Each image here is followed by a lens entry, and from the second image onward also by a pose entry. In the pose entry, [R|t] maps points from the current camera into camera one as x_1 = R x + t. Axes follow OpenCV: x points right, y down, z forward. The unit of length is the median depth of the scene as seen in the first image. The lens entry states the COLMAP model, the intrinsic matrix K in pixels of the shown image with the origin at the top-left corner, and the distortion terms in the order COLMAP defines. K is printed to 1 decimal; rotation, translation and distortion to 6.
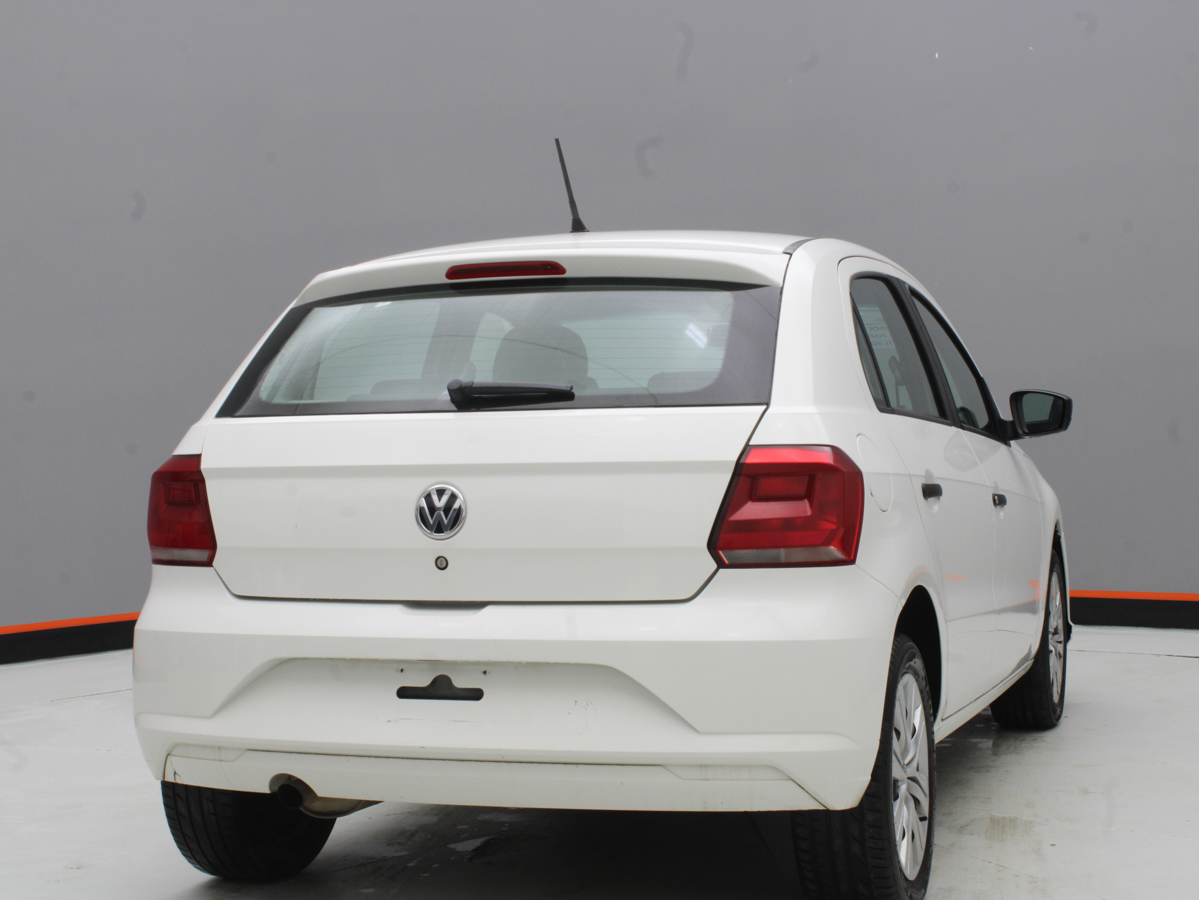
lens RADIAL K [[2199.1, 0, 599.5], [0, 2199.1, 450.0], [0, 0, 1]] dist [-0.133423, -4.147662]
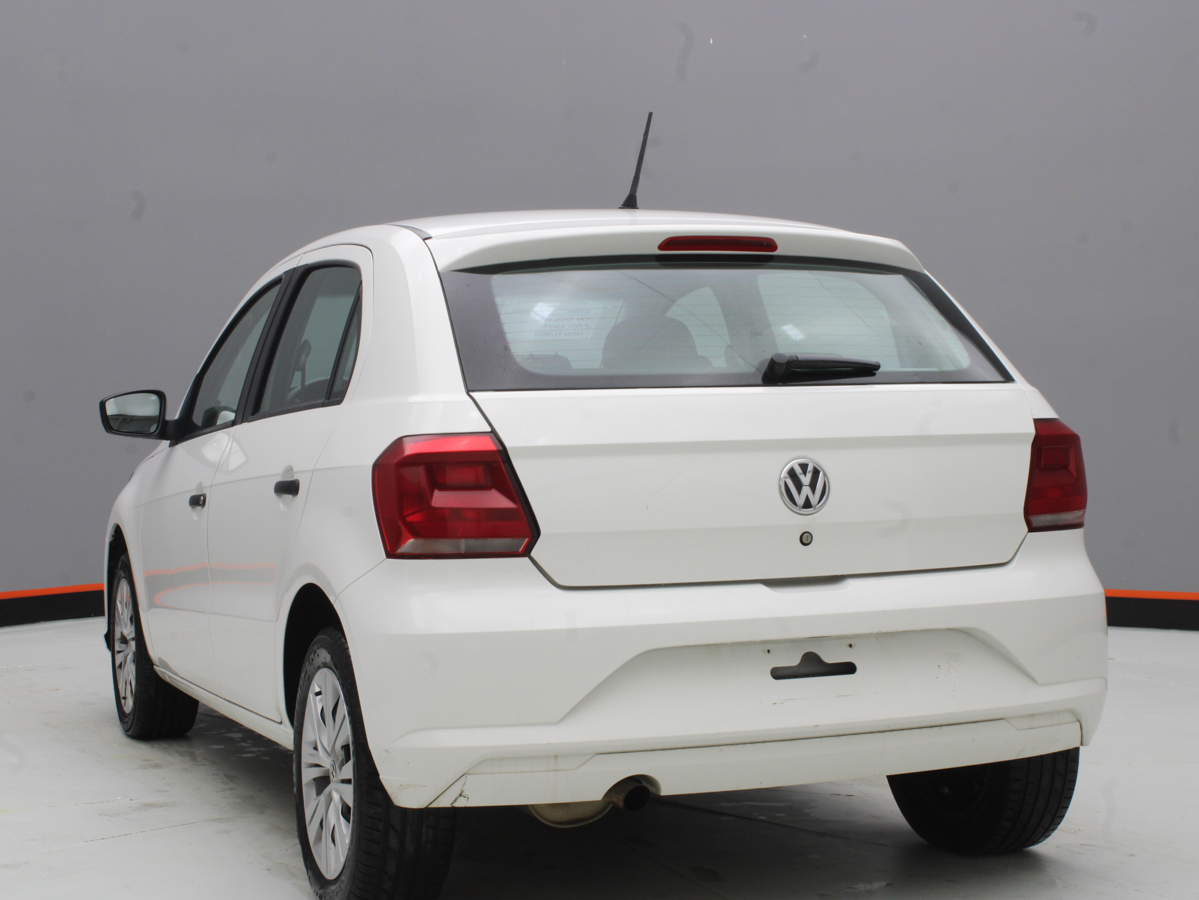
lens RADIAL K [[2281.4, 0, 599.5], [0, 2281.4, 450.0], [0, 0, 1]] dist [-0.404548, -0.353490]
pose [[0.781938, -0.007609, 0.623309, -0.767734], [0.011770, 0.999927, -0.002558, 0.012977], [-0.623245, 0.009337, 0.781971, 0.256514]]
